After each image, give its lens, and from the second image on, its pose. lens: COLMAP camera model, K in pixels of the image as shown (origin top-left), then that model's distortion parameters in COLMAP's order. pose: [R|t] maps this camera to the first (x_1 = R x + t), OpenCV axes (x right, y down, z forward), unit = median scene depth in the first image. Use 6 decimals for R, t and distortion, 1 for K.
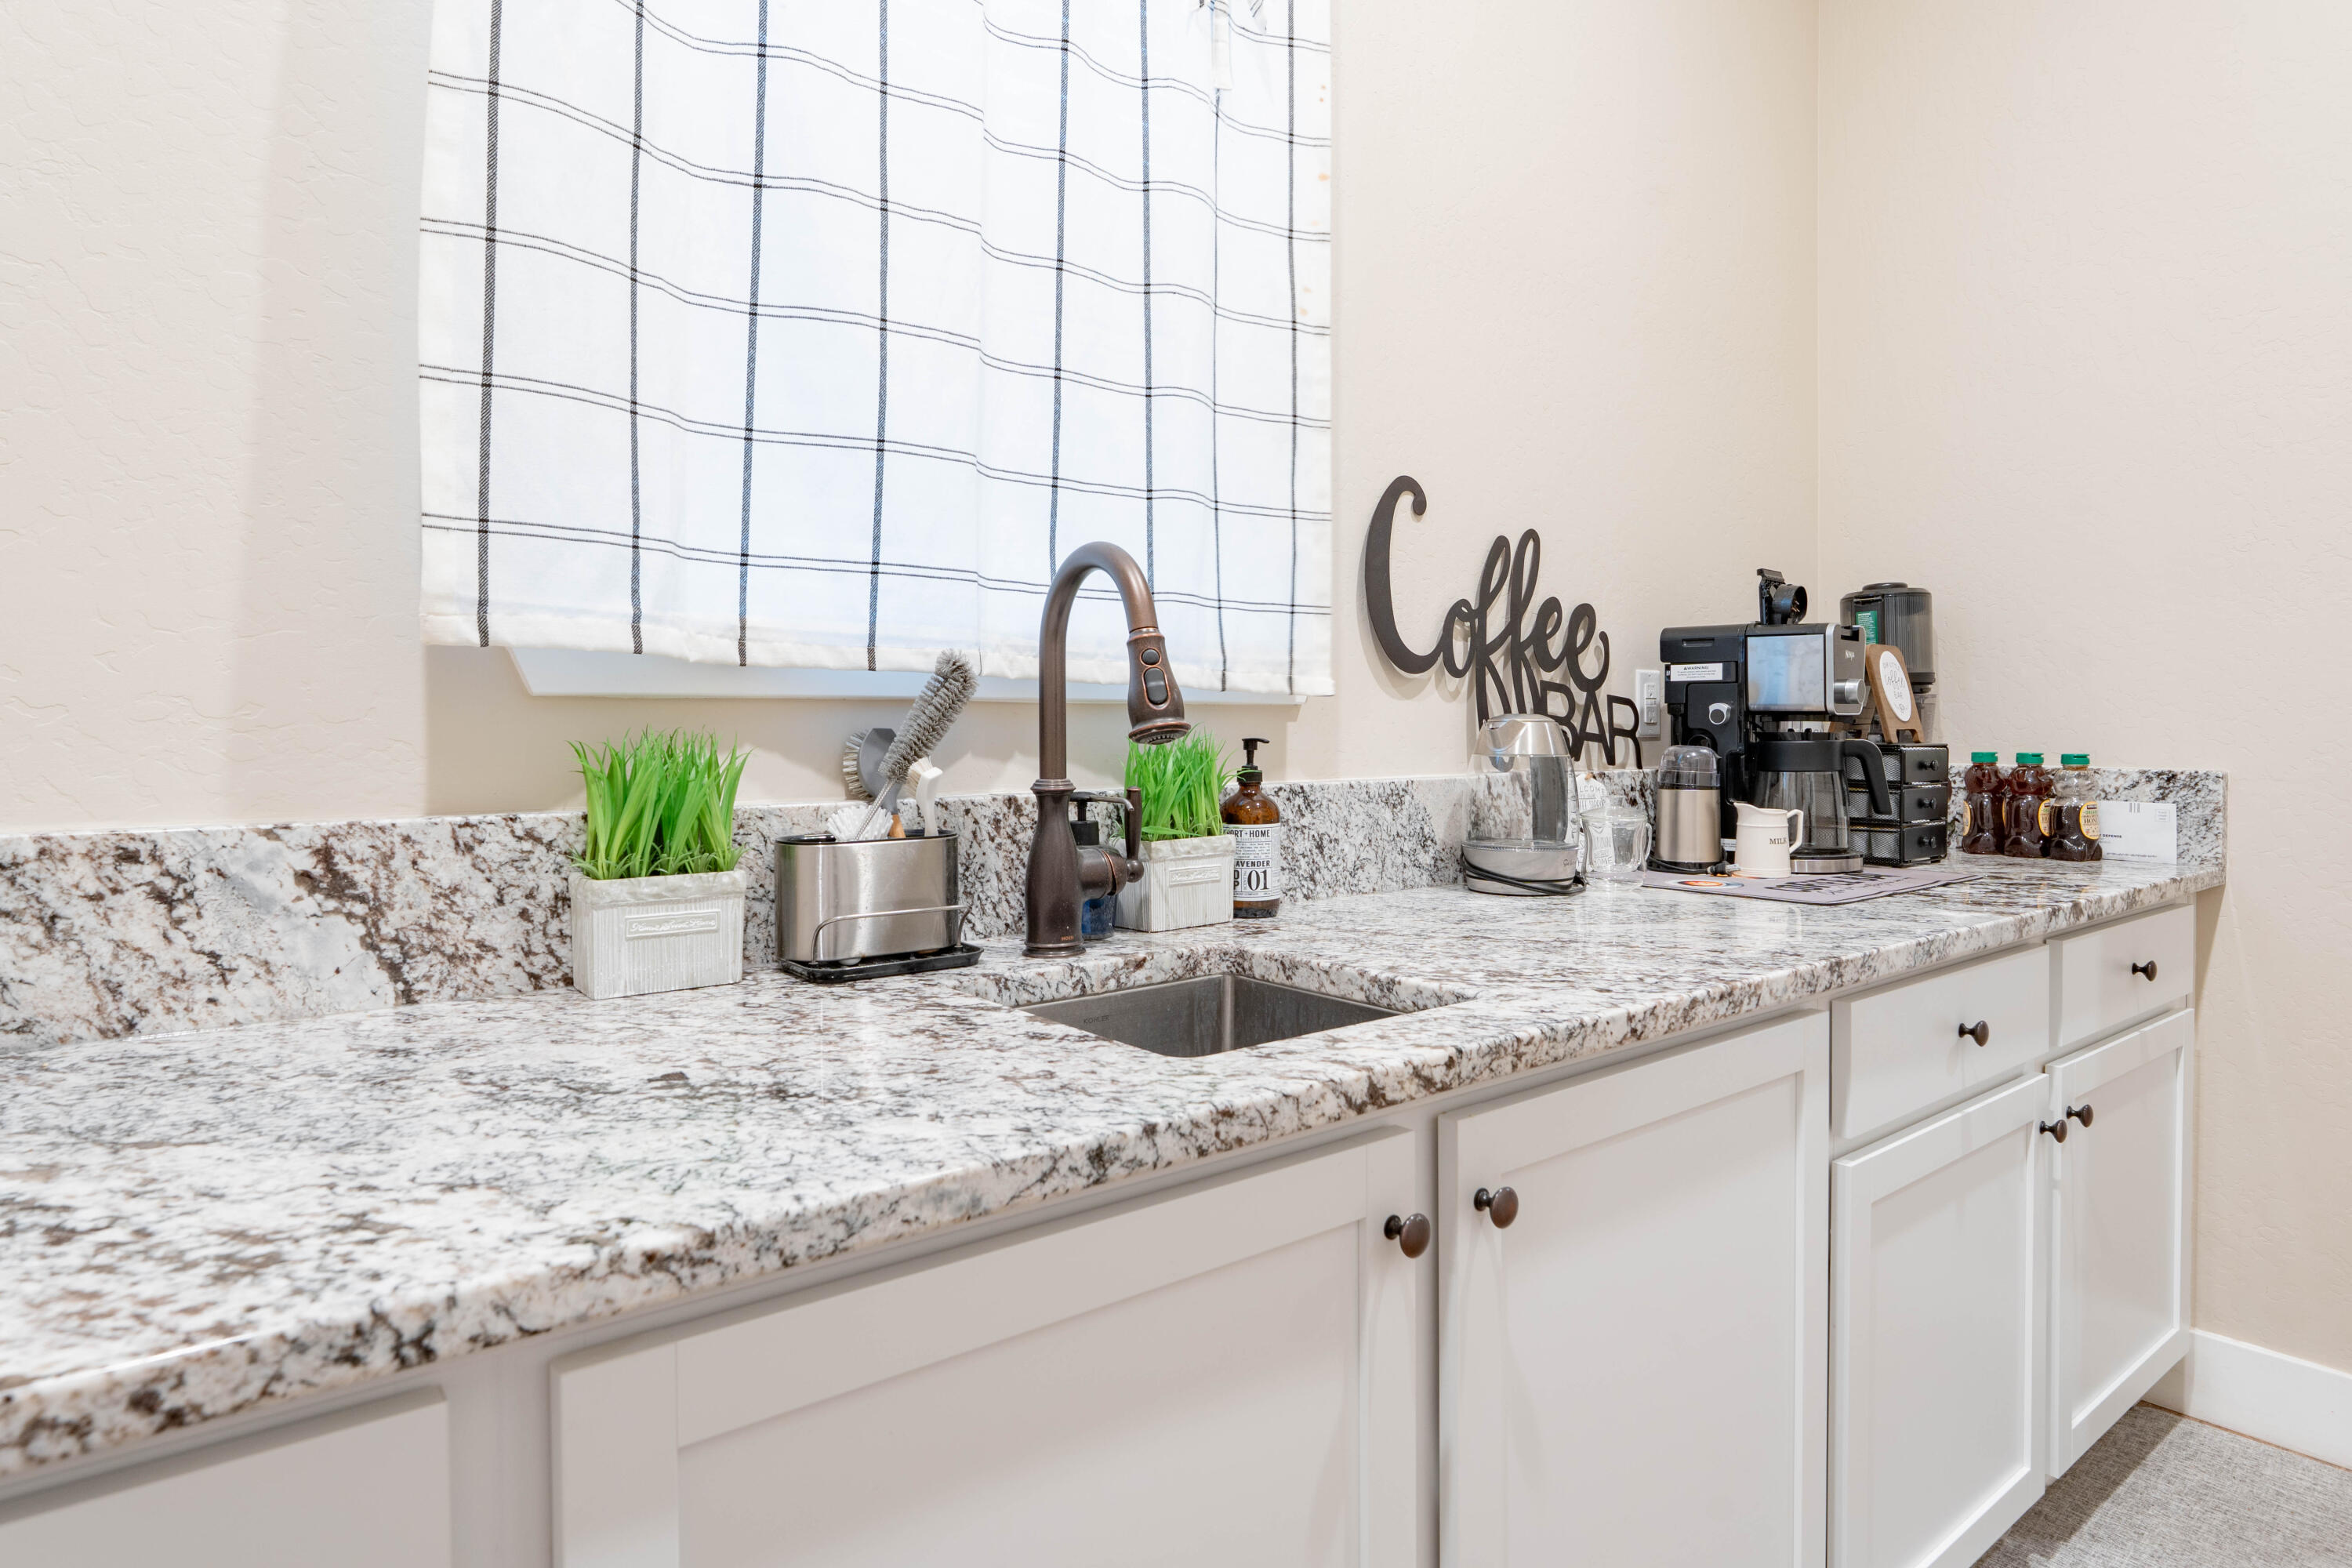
lens RADIAL K [[1322.1, 0, 1175.3], [0, 1322.1, 759.4], [0, 0, 1]] dist [-0.000039, -0.001660]
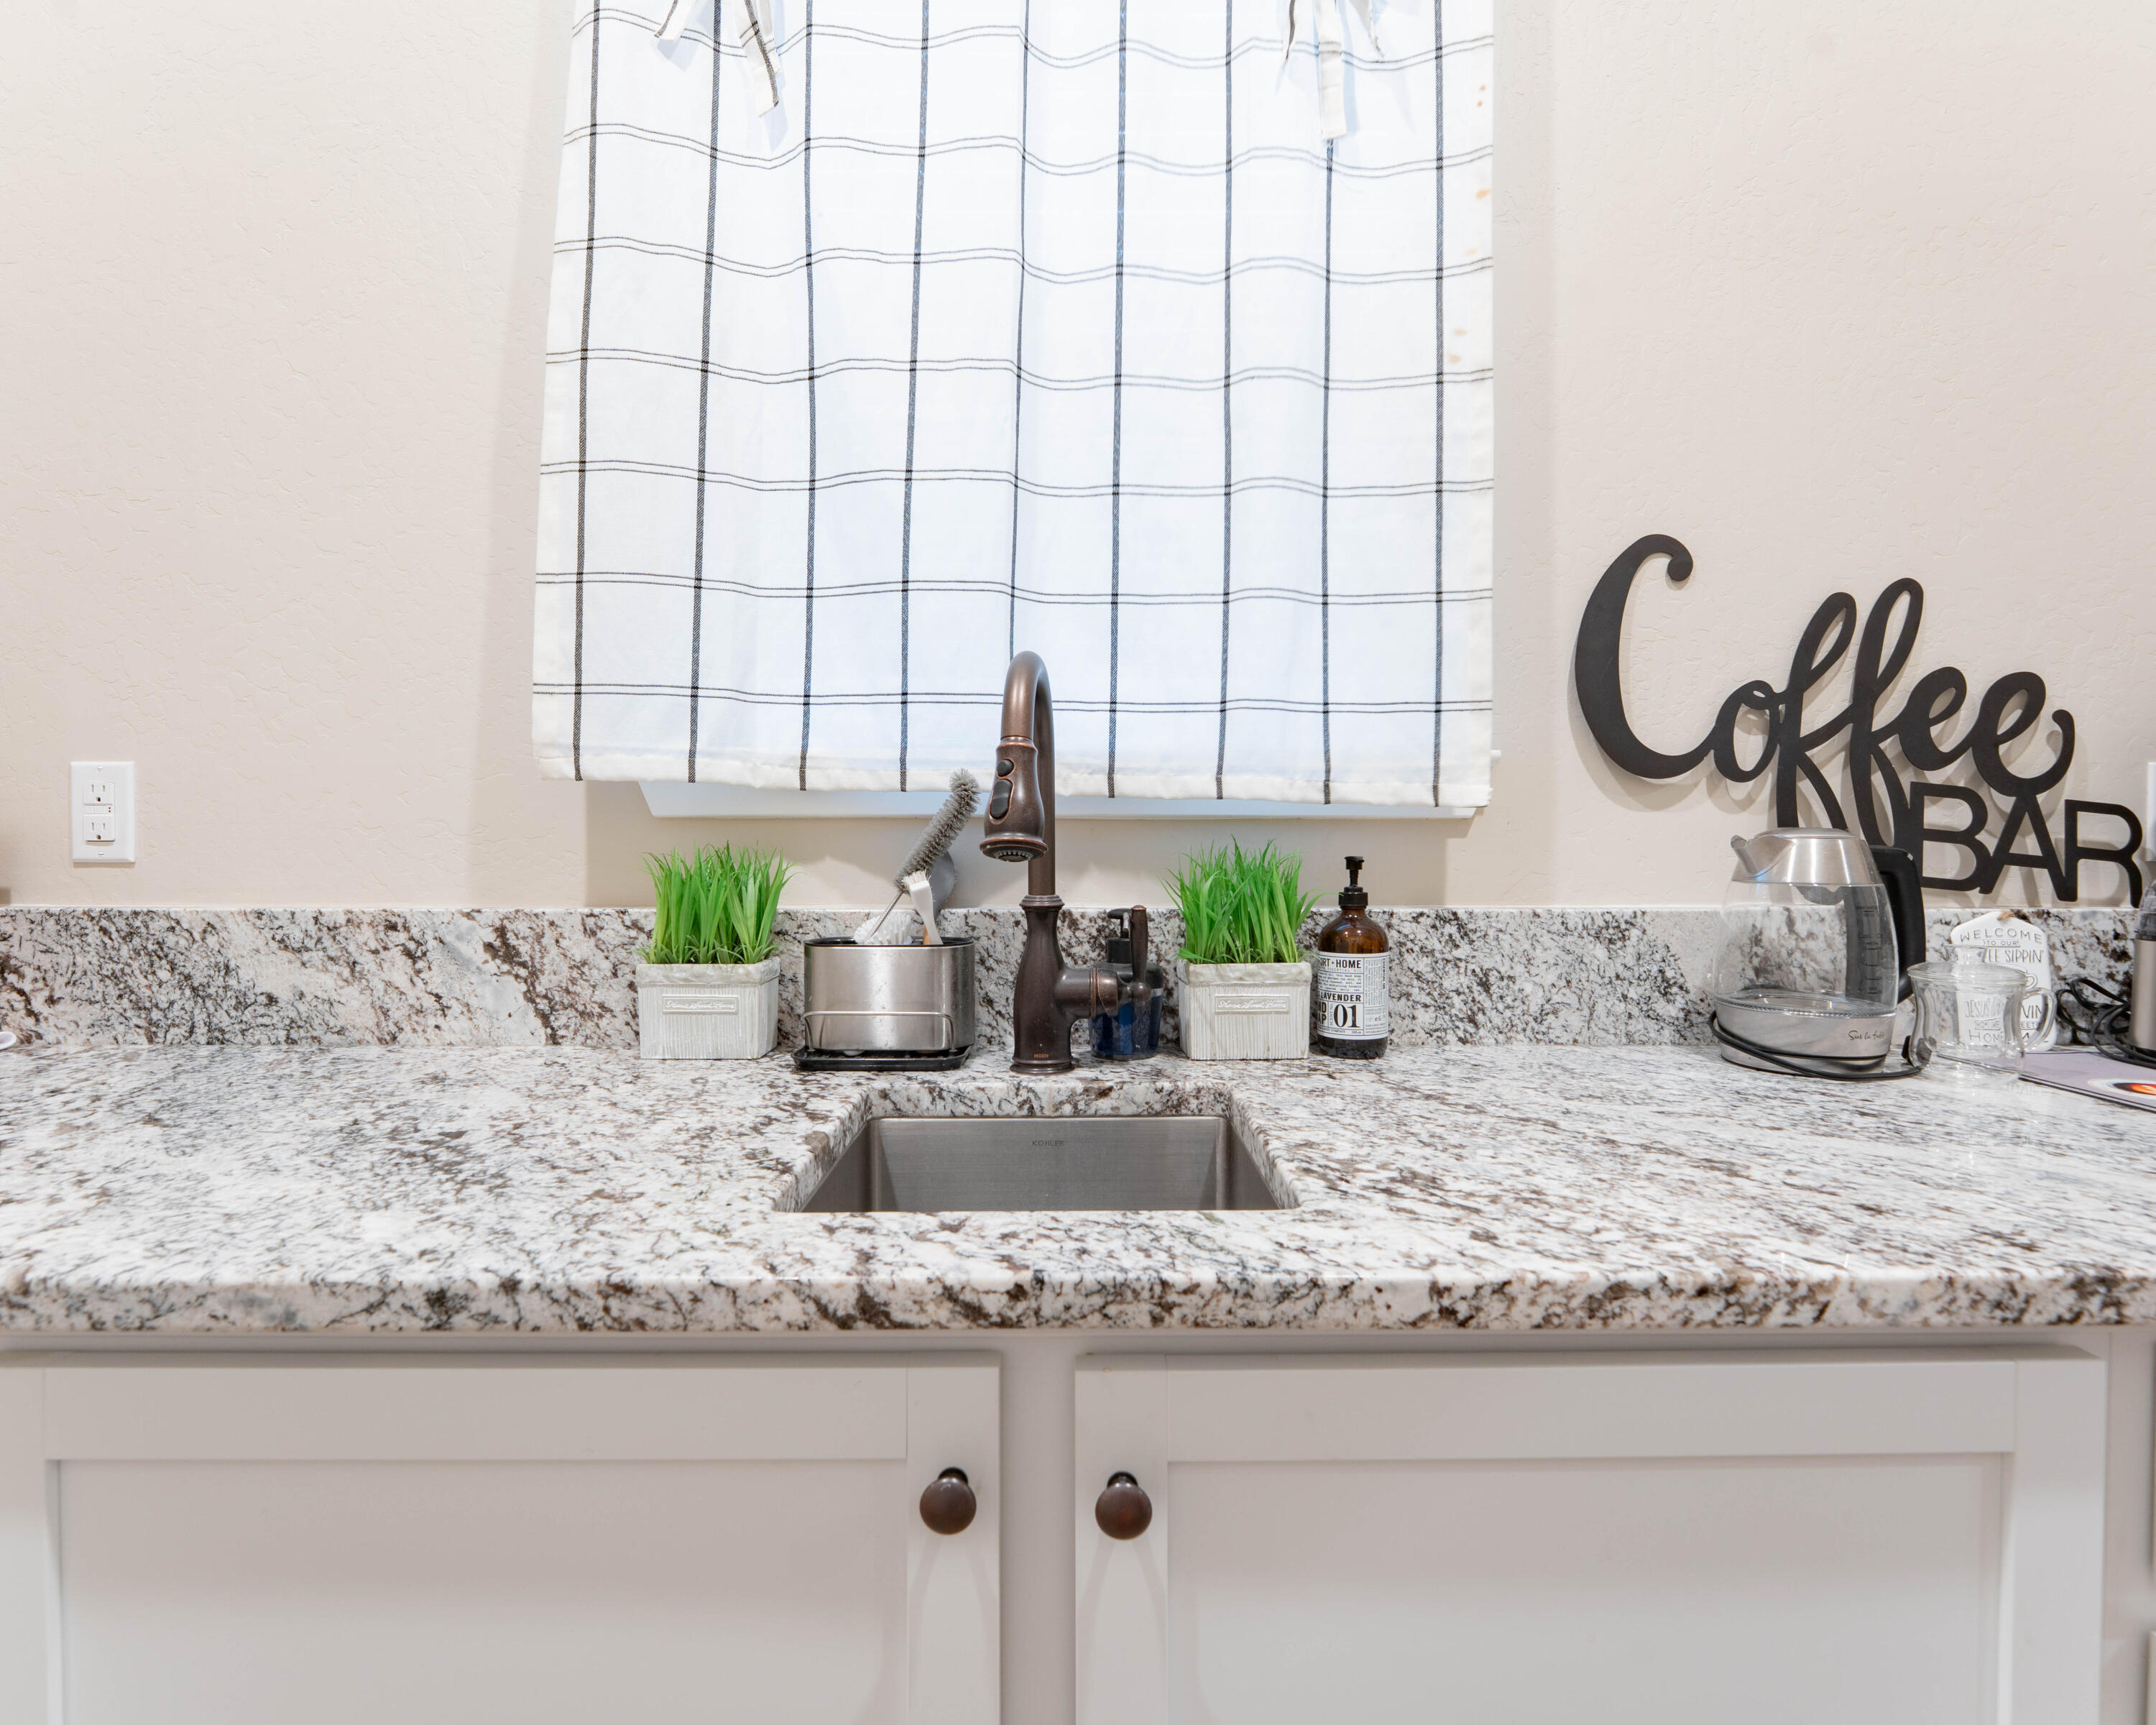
lens RADIAL K [[1057.0, 0, 1080.8], [0, 1057.0, 869.7], [0, 0, 1]] dist [-0.003305, -0.000871]
pose [[0.786530, 0.017350, -0.617308, 0.506018], [-0.017861, 0.999826, 0.005344, -0.010748], [0.617293, 0.006822, 0.786703, 0.465420]]
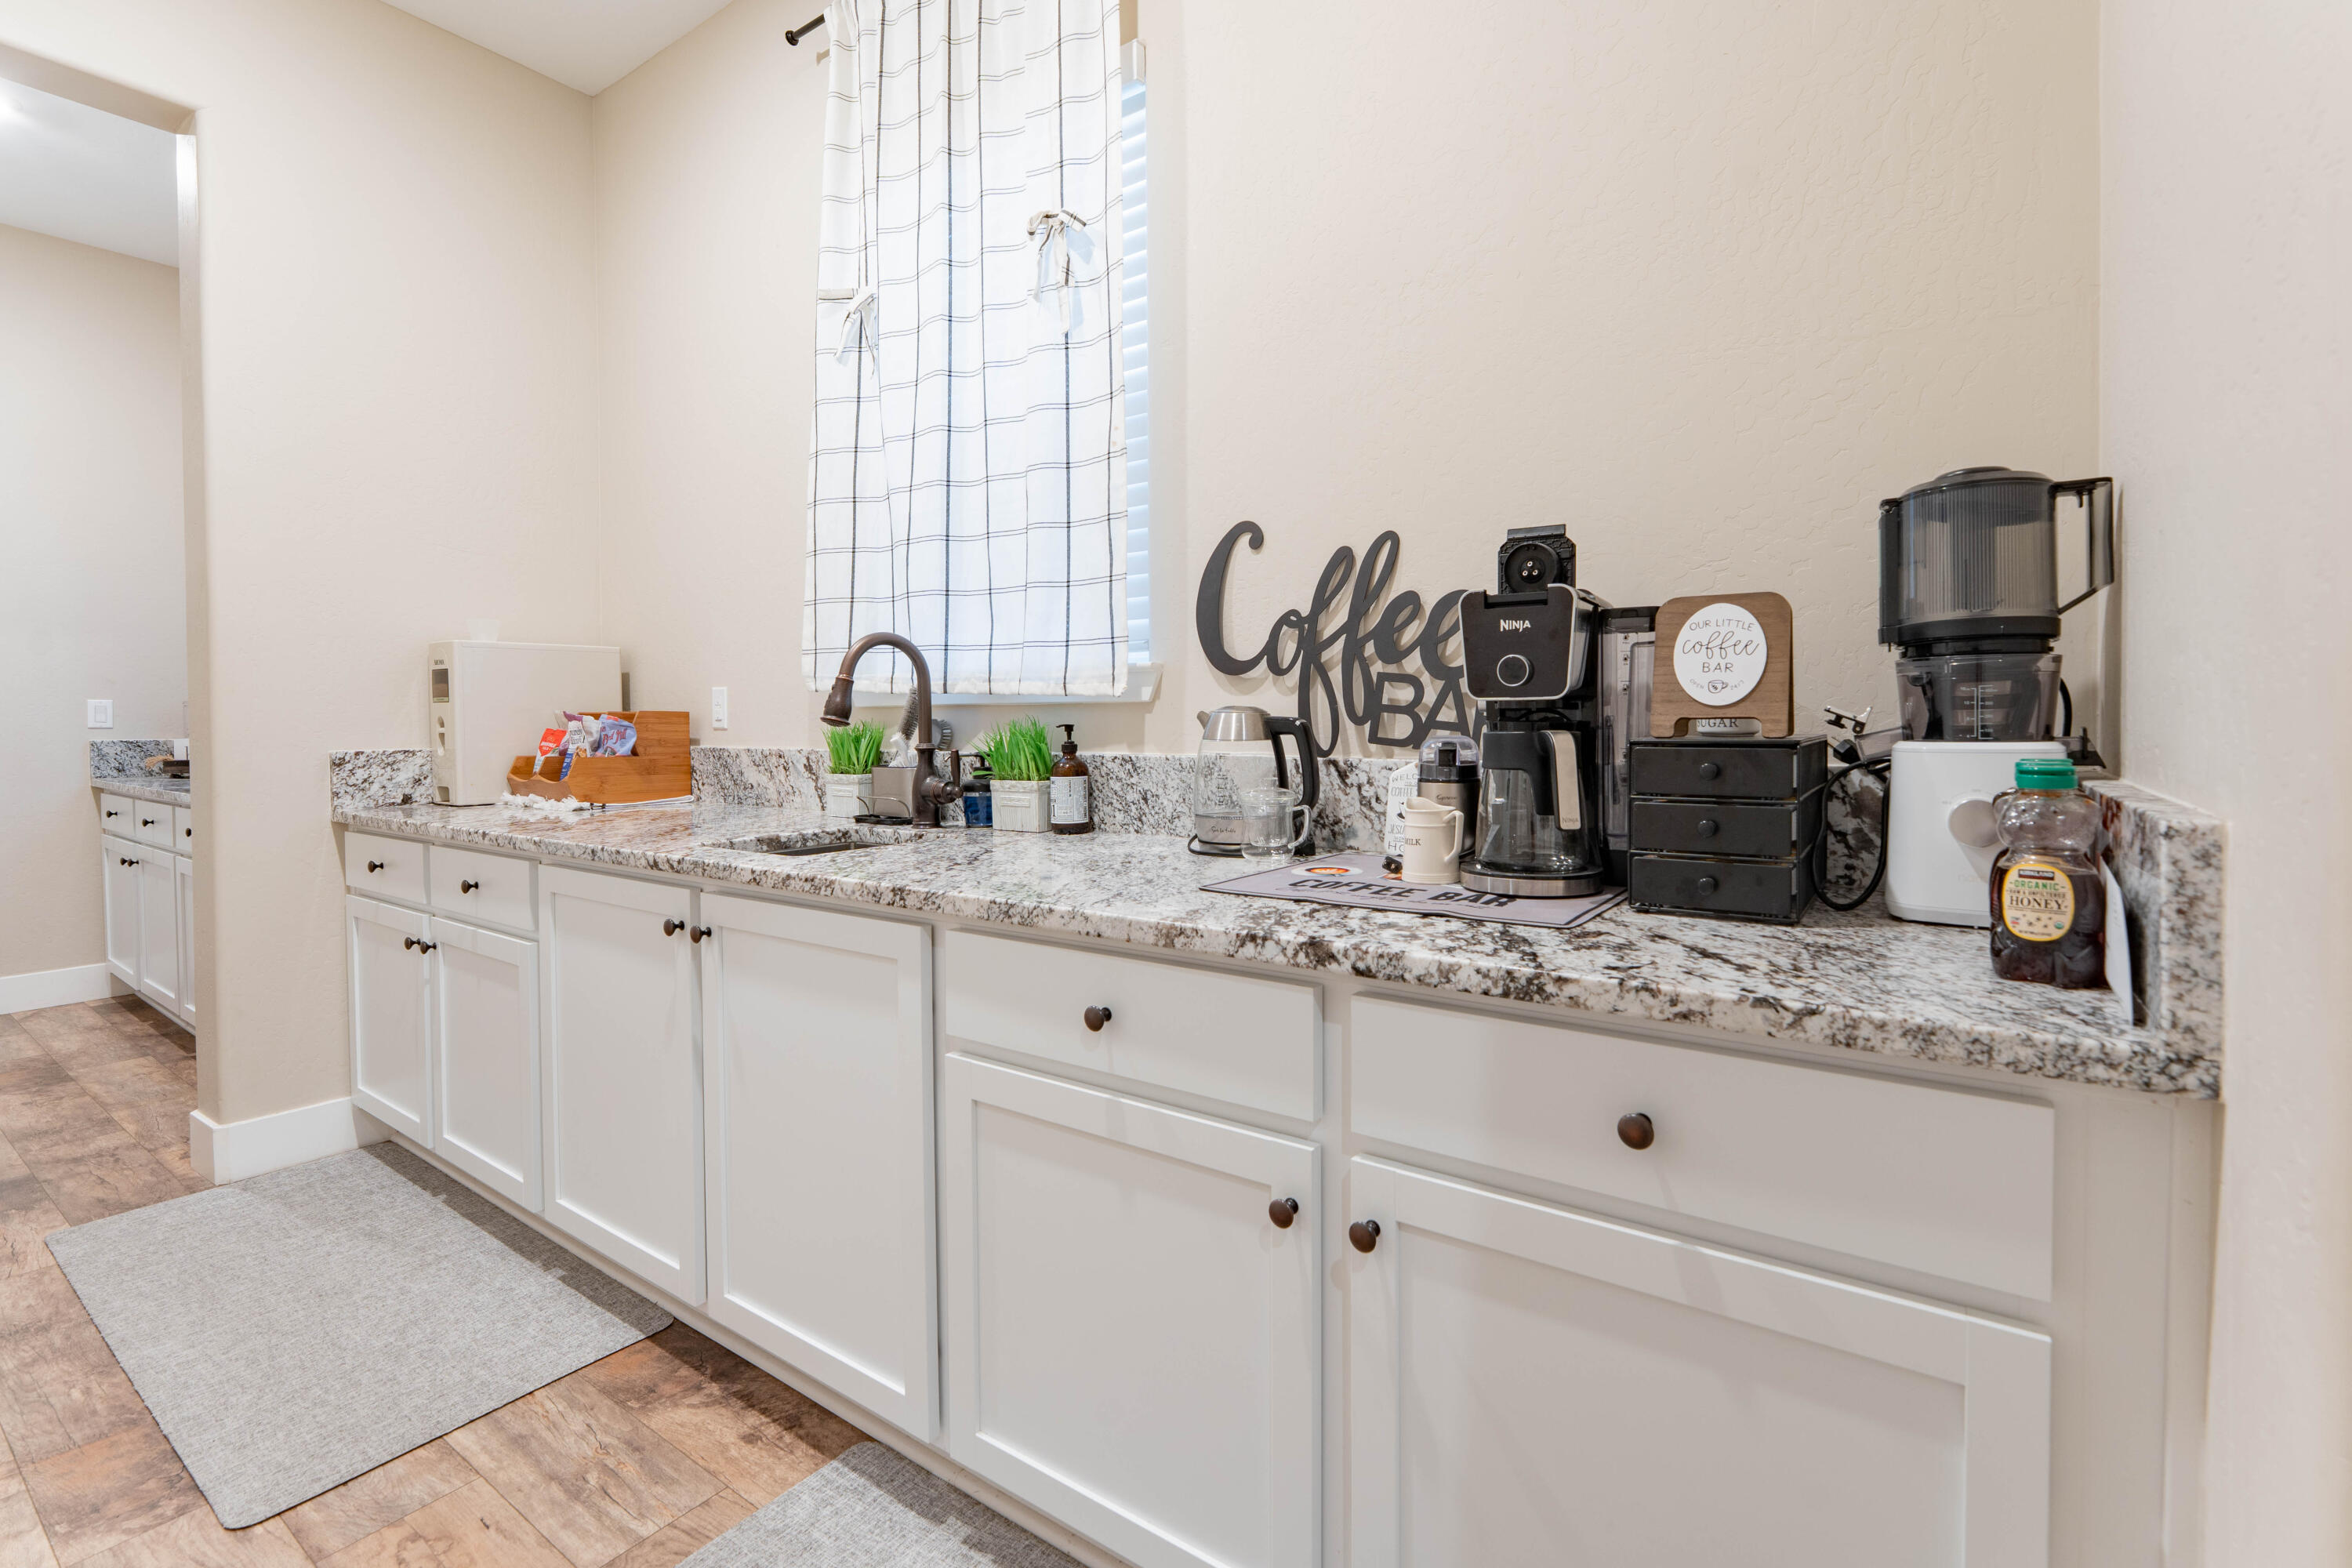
lens RADIAL K [[1010.0, 0, 1252.4], [0, 1010.0, 747.2], [0, 0, 1]] dist [0.002128, 0.000205]
pose [[0.306421, 0.026018, -0.951541, 1.884467], [-0.017792, 0.999608, 0.021603, -0.027025], [0.951730, 0.010310, 0.306764, 1.196761]]
